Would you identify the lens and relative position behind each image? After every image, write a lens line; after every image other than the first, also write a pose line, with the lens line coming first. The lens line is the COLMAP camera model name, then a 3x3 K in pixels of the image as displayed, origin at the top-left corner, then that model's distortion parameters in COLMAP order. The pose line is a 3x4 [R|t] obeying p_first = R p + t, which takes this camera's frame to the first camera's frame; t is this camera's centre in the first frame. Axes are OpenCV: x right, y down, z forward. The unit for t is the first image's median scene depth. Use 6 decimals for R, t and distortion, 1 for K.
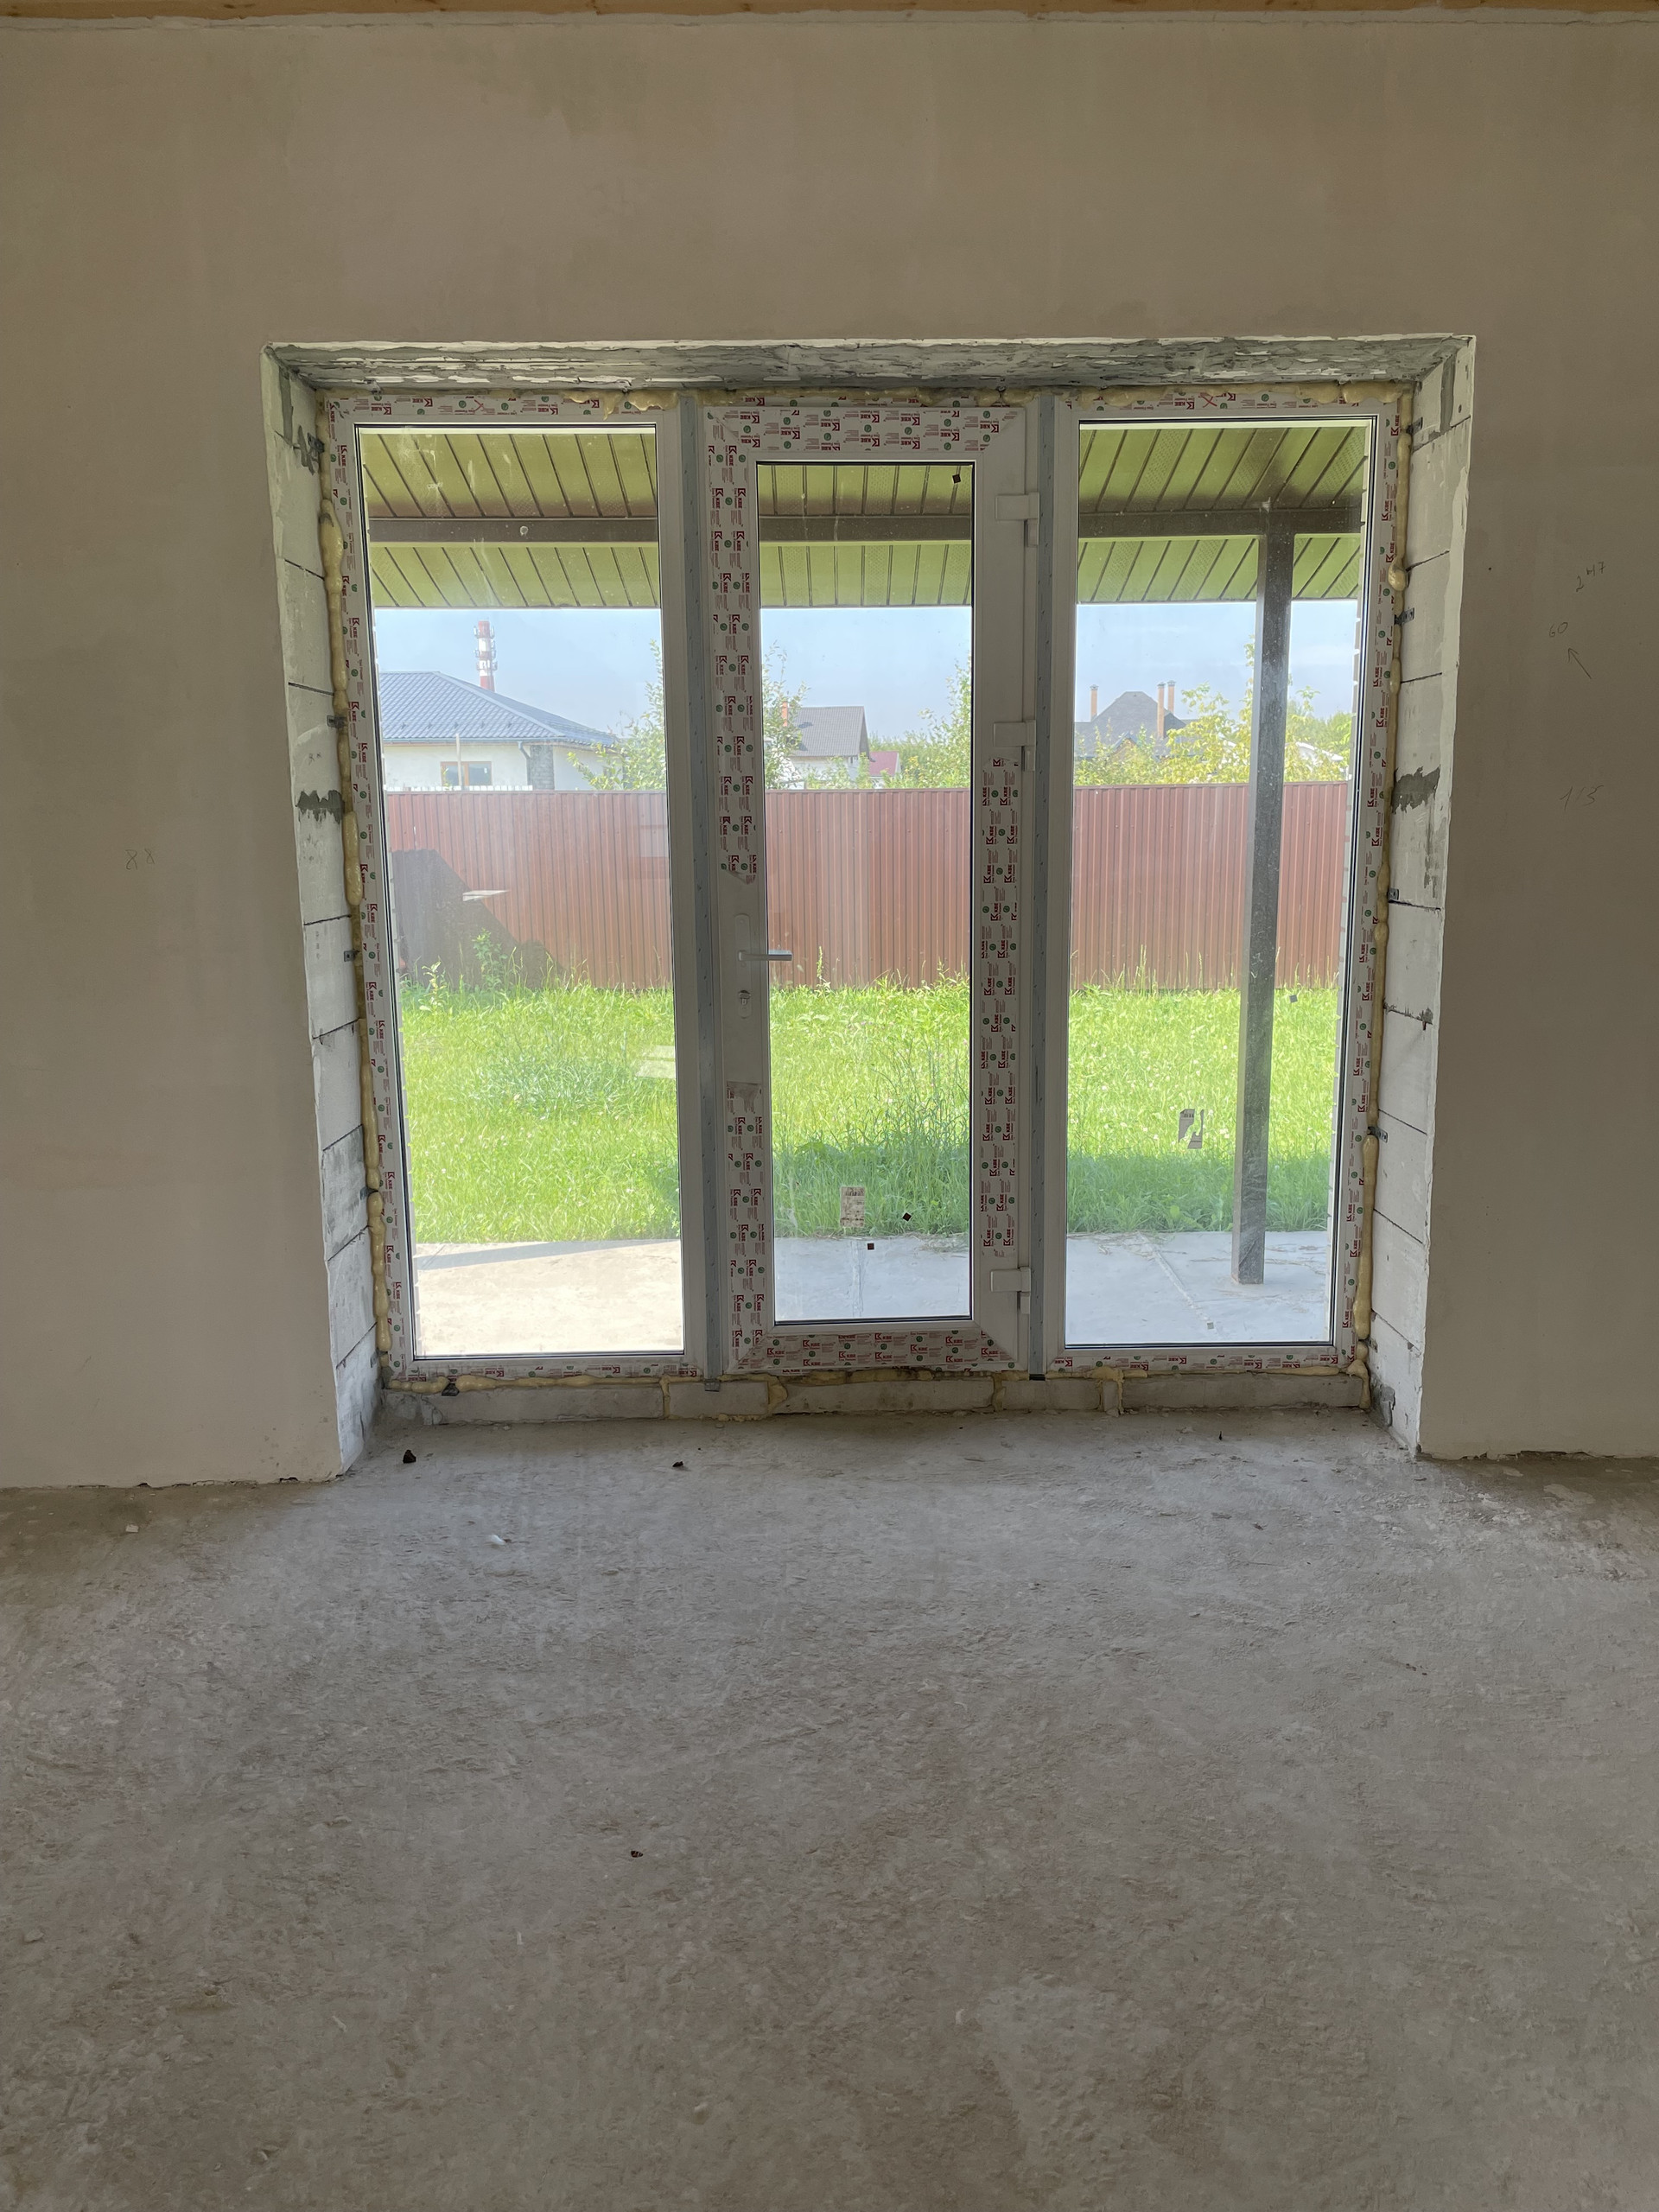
lens RADIAL K [[1682.5, 0, 844.2], [0, 1682.5, 1099.3], [0, 0, 1]] dist [0.095057, -0.117844]
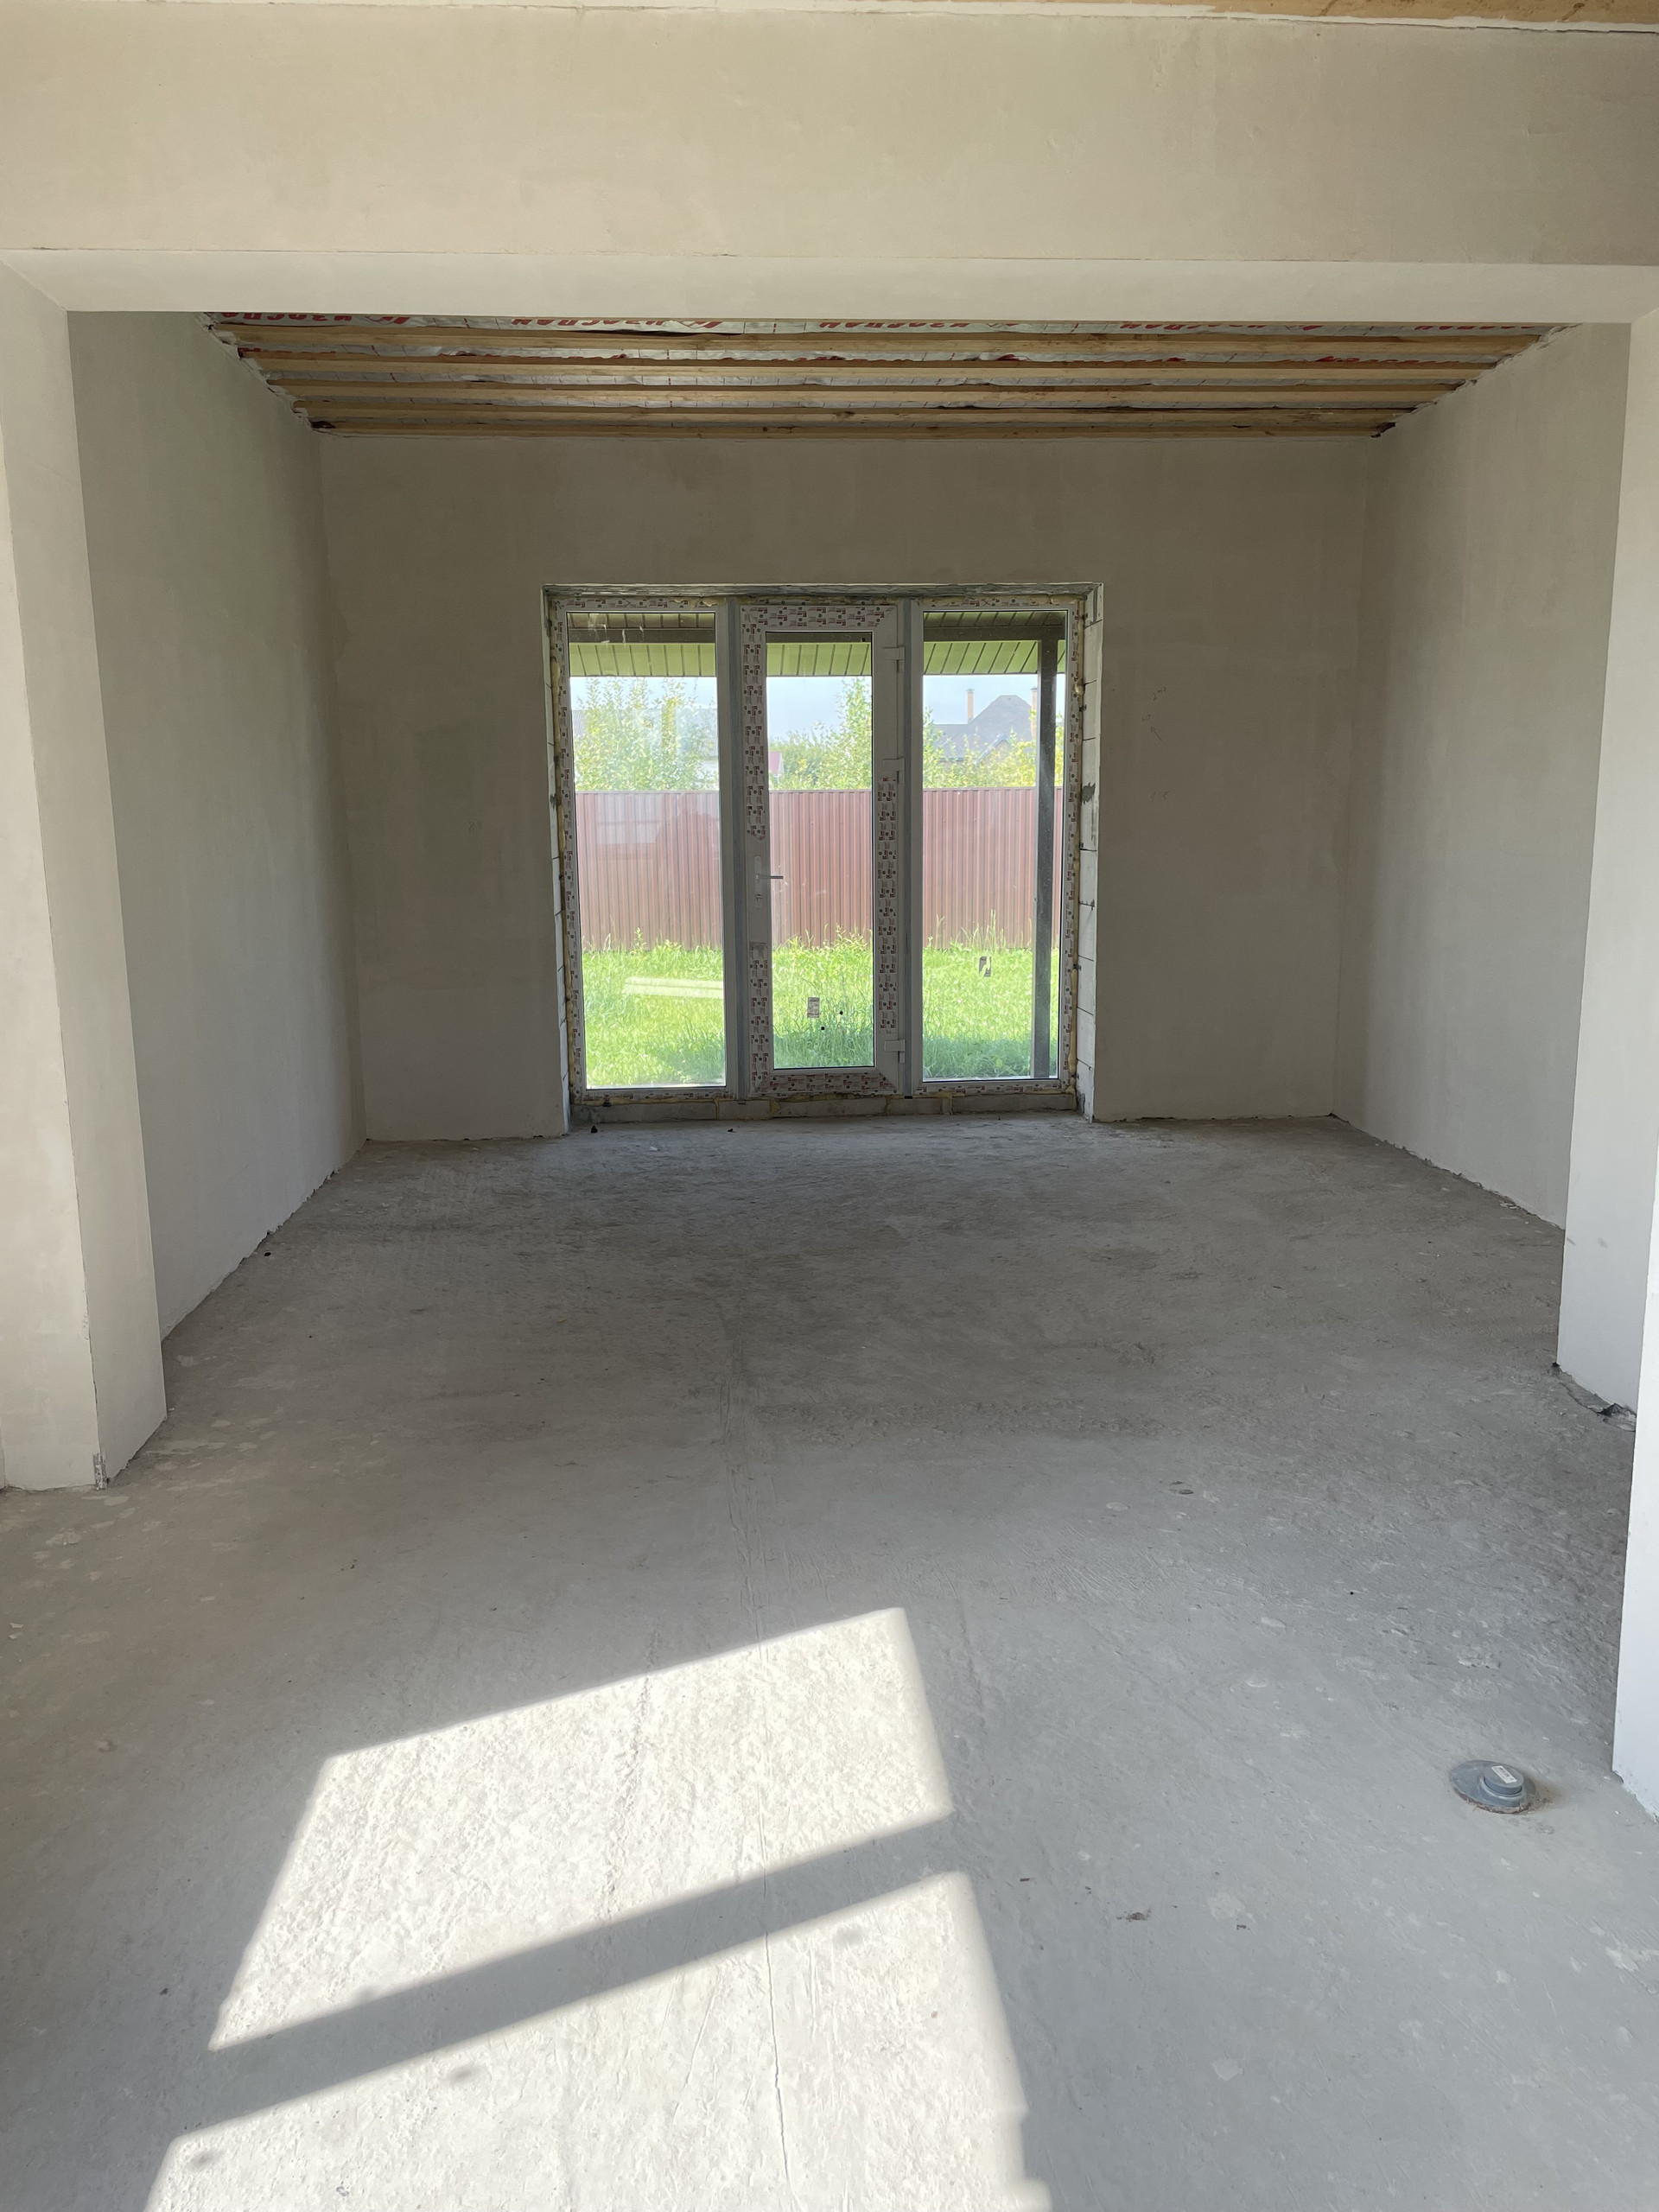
lens RADIAL K [[1682.5, 0, 823.2], [0, 1682.5, 1110.2], [0, 0, 1]] dist [0.095057, -0.117844]
pose [[0.998372, -0.010795, 0.056003, -0.097379], [0.010435, 0.999923, 0.006718, 0.175691], [-0.056071, -0.006123, 0.998408, -0.979857]]
